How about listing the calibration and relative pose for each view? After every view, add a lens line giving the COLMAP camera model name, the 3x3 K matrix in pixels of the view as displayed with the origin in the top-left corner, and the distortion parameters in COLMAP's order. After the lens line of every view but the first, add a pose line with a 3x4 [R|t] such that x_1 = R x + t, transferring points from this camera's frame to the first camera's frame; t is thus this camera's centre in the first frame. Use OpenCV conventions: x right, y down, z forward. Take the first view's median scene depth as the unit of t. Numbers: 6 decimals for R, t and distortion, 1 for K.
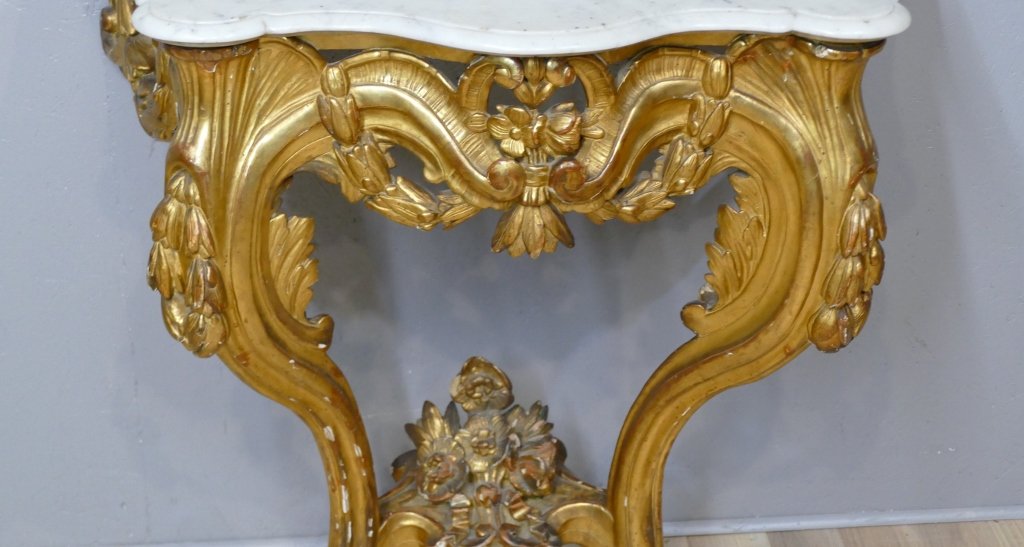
lens RADIAL K [[2129.5, 0, 512.0], [0, 2129.5, 273.5], [0, 0, 1]] dist [-0.043683, 0.129732]
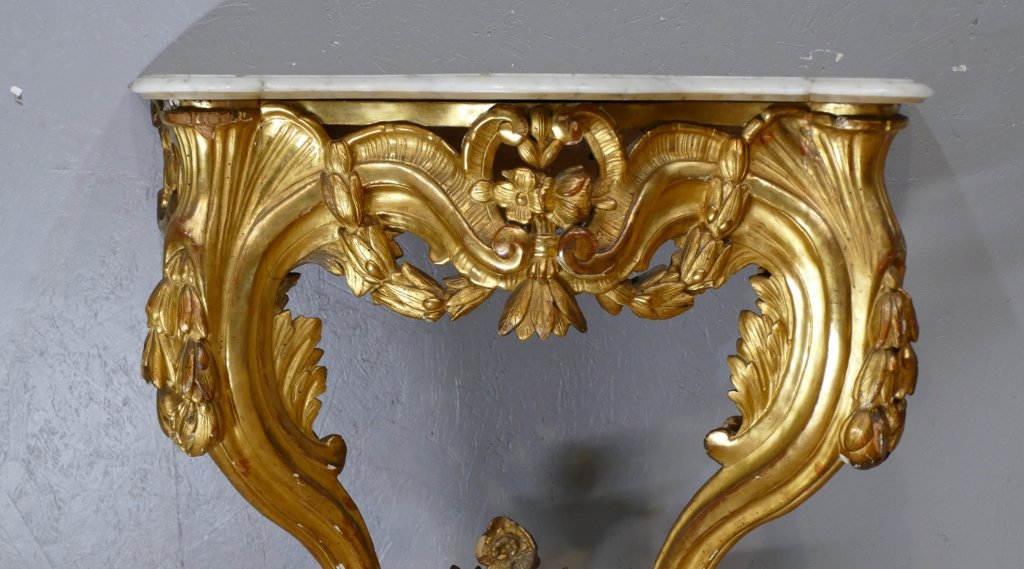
lens RADIAL K [[1439.2, 0, 512.0], [0, 1439.2, 284.5], [0, 0, 1]] dist [-0.016370, 0.016714]
pose [[0.998373, -0.006655, -0.056627, 0.032271], [-0.009185, 0.961426, -0.274910, 0.142813], [0.056272, 0.274983, 0.959801, 0.380217]]
